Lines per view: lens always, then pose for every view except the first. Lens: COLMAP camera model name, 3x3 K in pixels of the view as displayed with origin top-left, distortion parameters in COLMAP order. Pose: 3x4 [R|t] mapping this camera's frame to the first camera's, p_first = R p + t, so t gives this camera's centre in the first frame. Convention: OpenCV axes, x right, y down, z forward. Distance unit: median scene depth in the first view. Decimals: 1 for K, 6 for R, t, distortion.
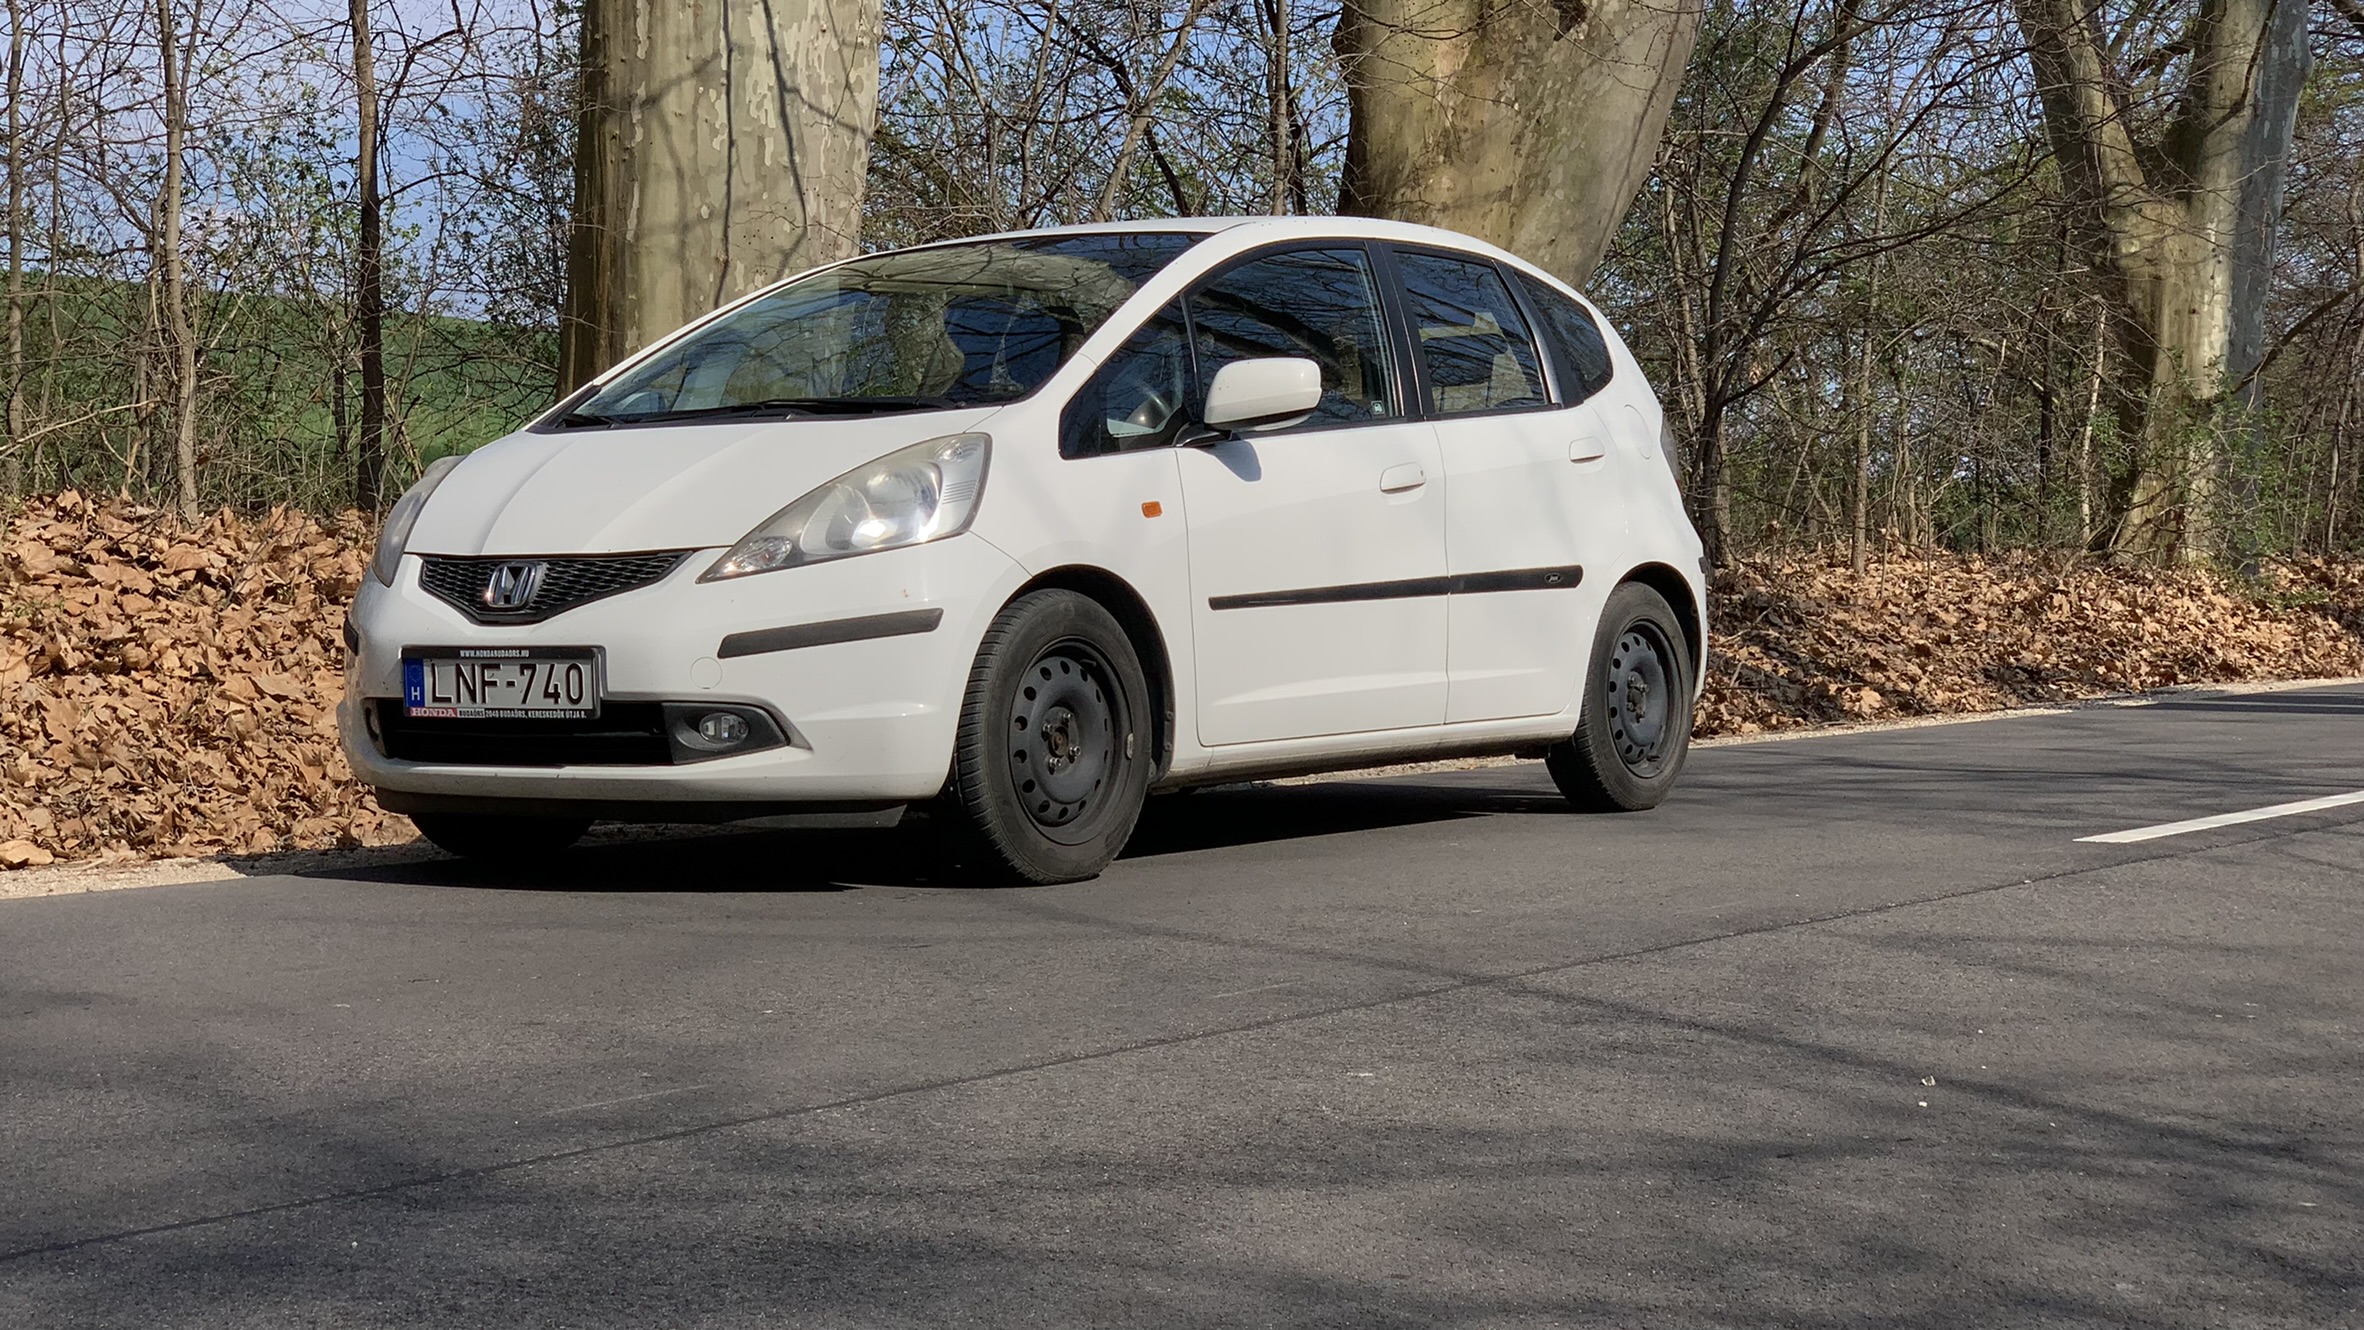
lens RADIAL K [[3532.0, 0, 1166.4], [0, 3532.0, 664.5], [0, 0, 1]] dist [0.053185, 0.000000]
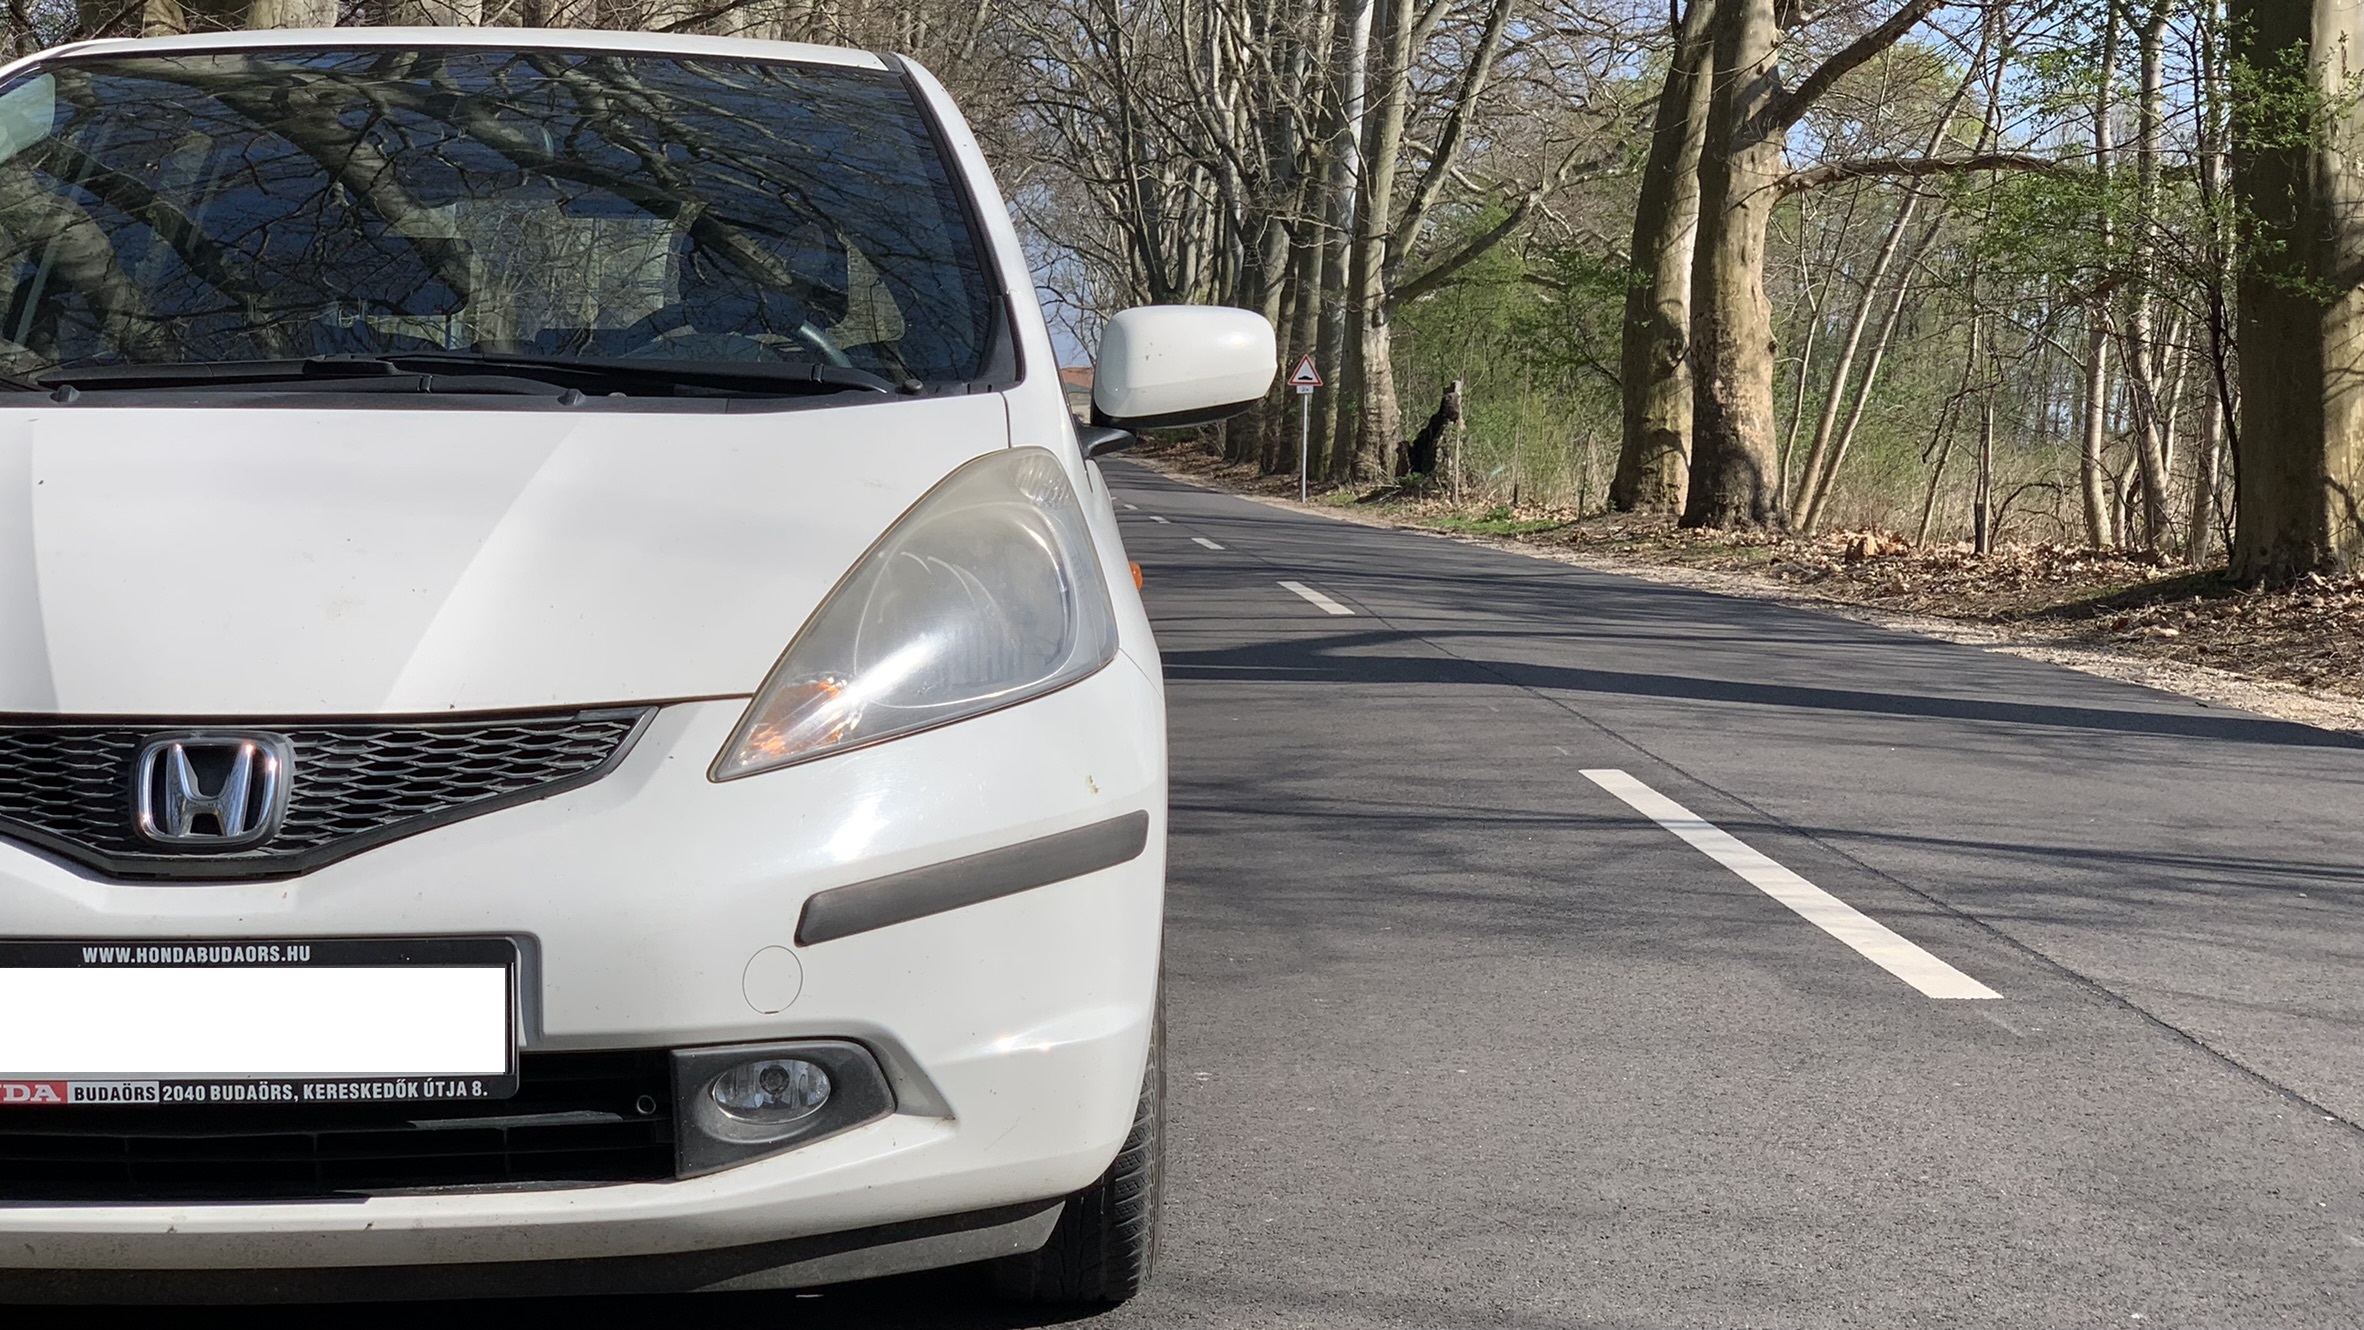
lens RADIAL K [[3532.0, 0, 1176.0], [0, 3532.0, 655.5], [0, 0, 1]] dist [0.053185, 0.000000]
pose [[0.782946, -0.023176, 0.621658, -0.346274], [-0.001949, 0.999209, 0.039706, -0.053932], [-0.622087, -0.032300, 0.782282, 0.560959]]
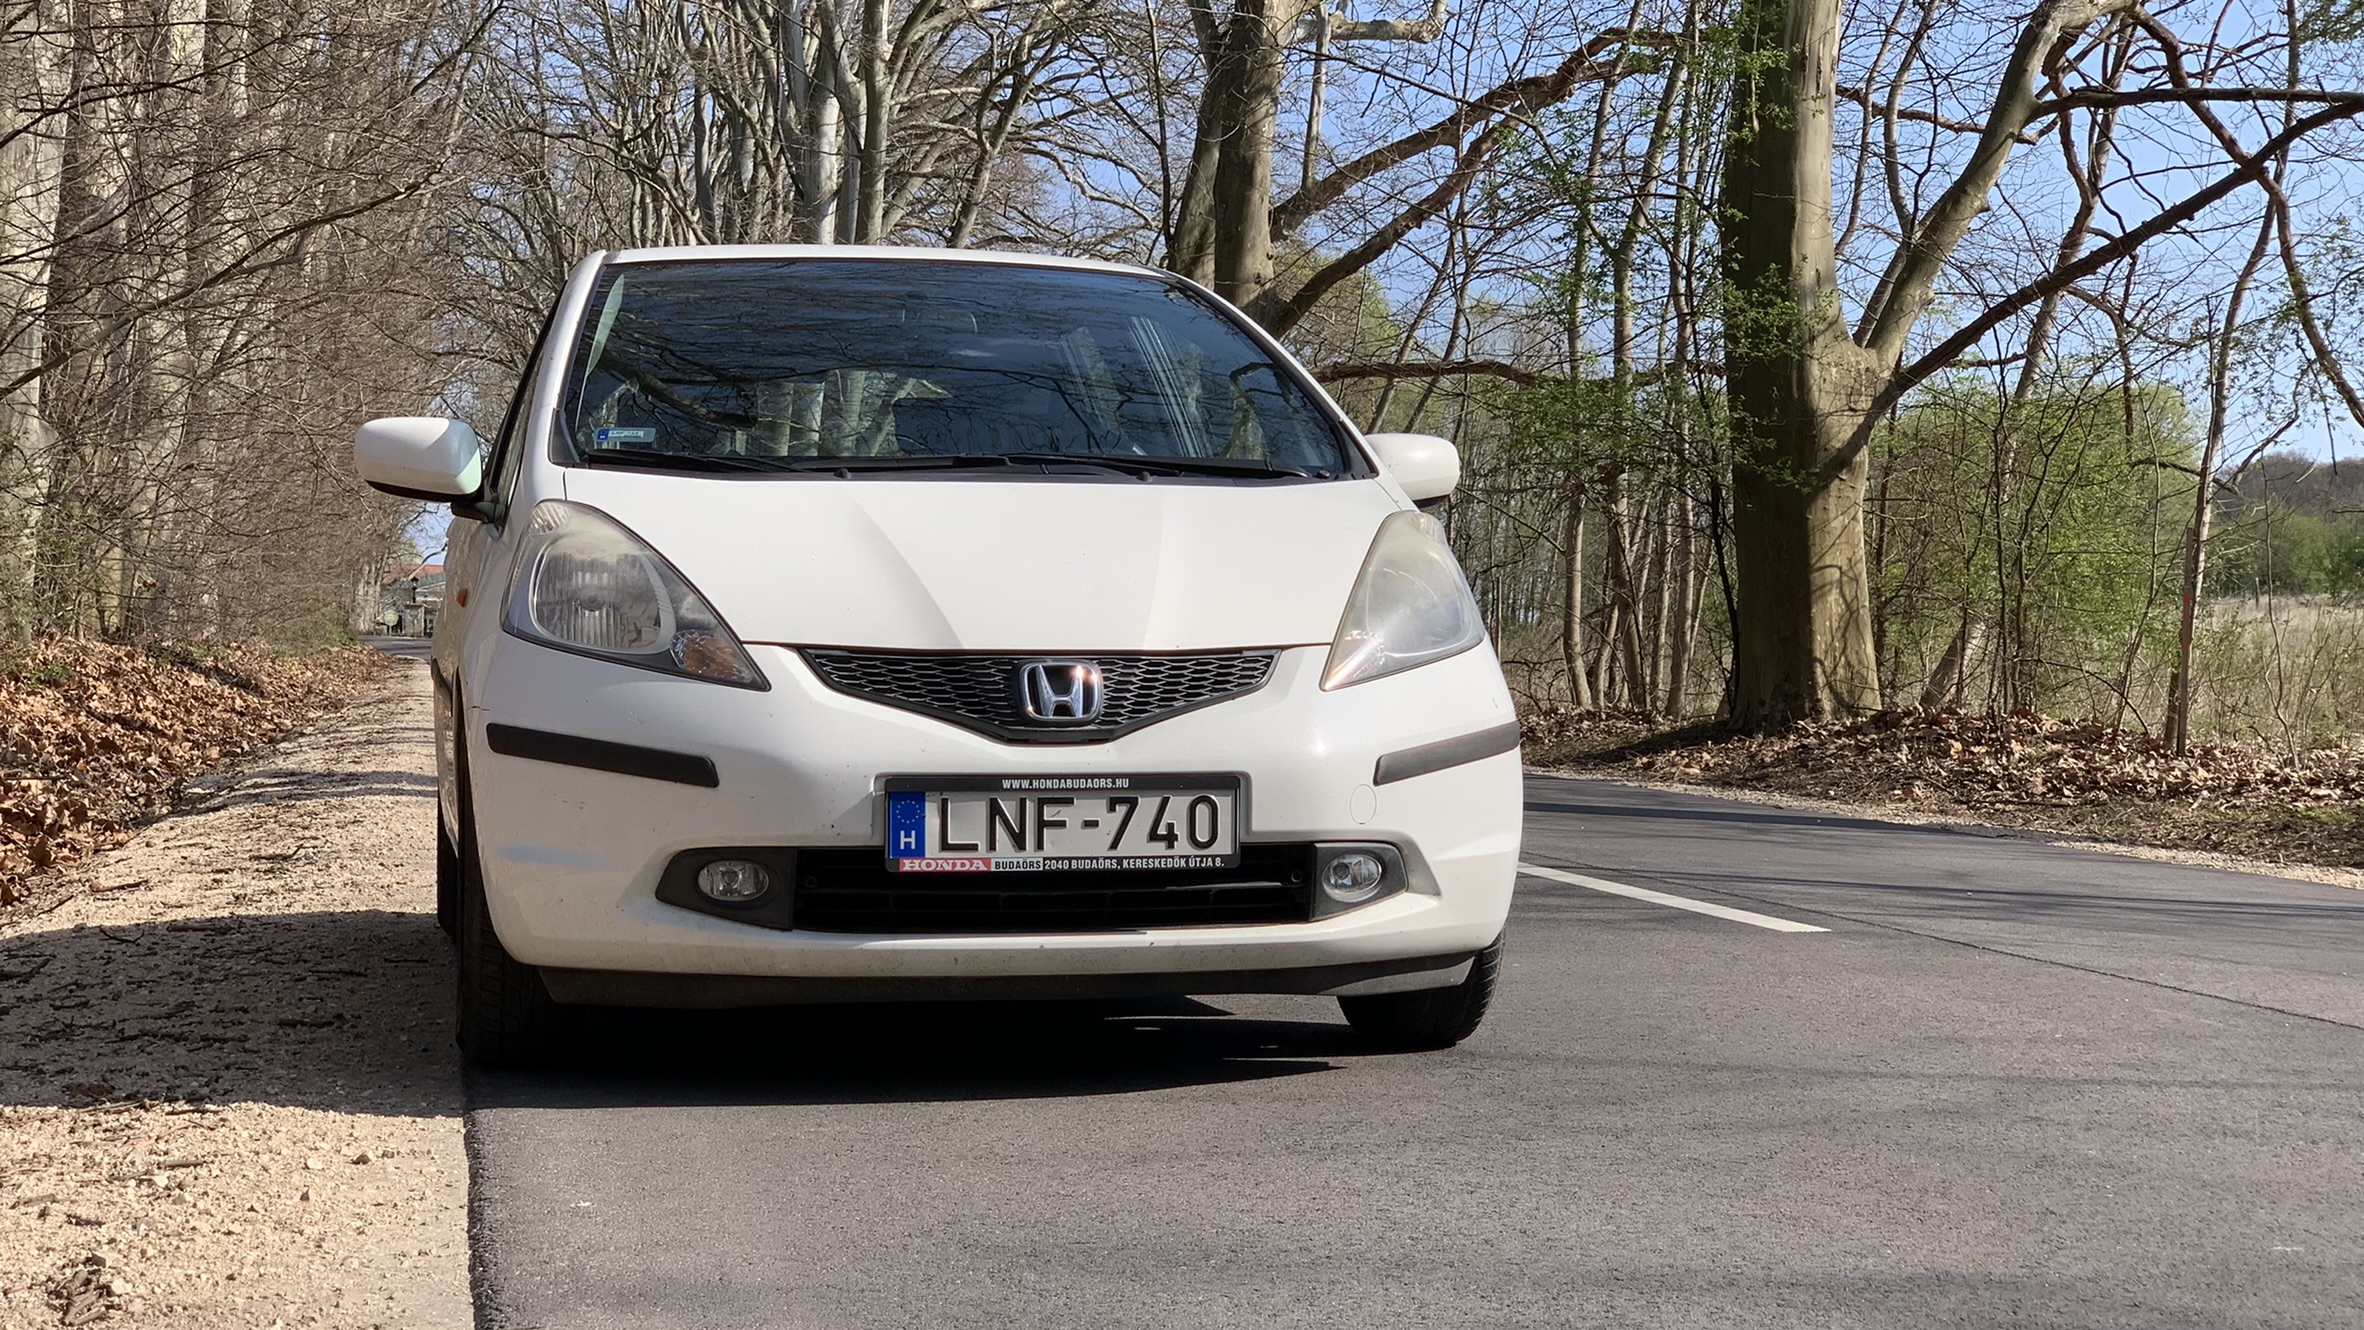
lens RADIAL K [[3532.0, 0, 1178.9], [0, 3532.0, 660.5], [0, 0, 1]] dist [0.053185, 0.000000]
pose [[0.668693, 0.008425, 0.743491, -0.692186], [0.004342, 0.999875, -0.015236, -0.016753], [-0.743526, 0.013416, 0.668573, 0.460587]]
